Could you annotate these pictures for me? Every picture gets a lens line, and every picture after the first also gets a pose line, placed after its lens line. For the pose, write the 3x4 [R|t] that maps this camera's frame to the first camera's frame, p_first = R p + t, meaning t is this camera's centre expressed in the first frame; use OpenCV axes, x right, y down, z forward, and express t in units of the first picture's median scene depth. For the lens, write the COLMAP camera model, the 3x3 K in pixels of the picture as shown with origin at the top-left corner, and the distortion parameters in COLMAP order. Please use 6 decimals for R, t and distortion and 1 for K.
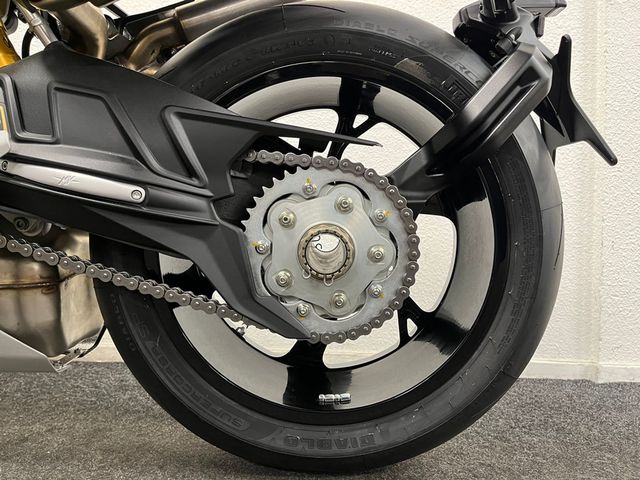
lens RADIAL K [[497.7, 0, 320.0], [0, 497.7, 240.0], [0, 0, 1]] dist [0.037619, -0.011040]
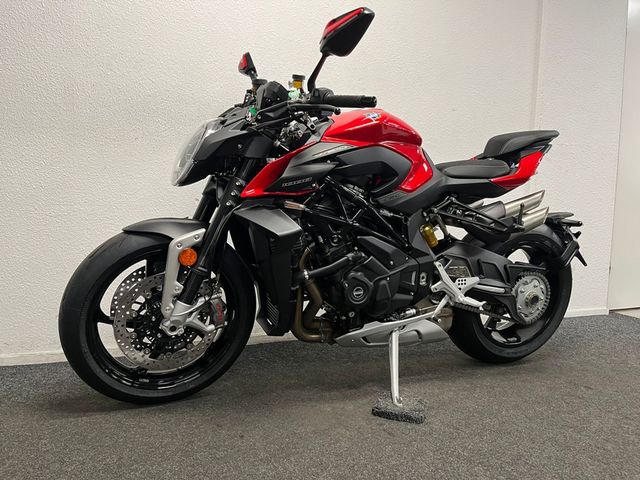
lens RADIAL K [[502.3, 0, 317.1], [0, 502.3, 247.3], [0, 0, 1]] dist [0.043988, -0.001999]
pose [[0.914174, -0.049453, 0.402293, -2.534021], [-0.004265, 0.991300, 0.131550, -0.730448], [-0.405299, -0.121975, 0.906010, -1.432513]]
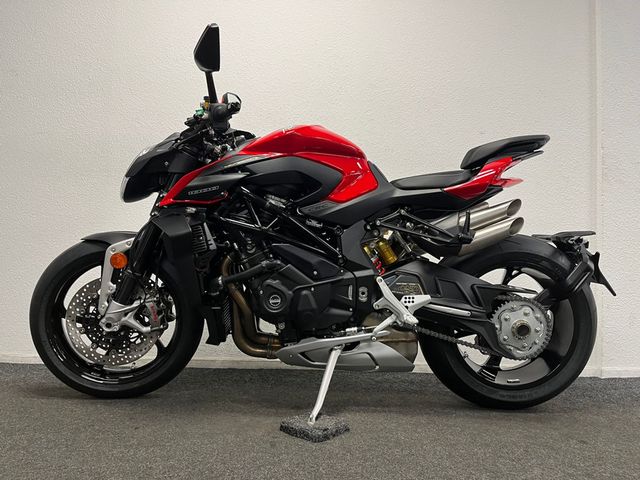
lens RADIAL K [[502.3, 0, 317.1], [0, 502.3, 247.3], [0, 0, 1]] dist [0.043988, -0.001999]
pose [[0.999076, -0.009326, 0.041964, -1.205223], [0.009945, 0.999845, -0.014555, -0.395341], [-0.041821, 0.014959, 0.999013, -1.792948]]
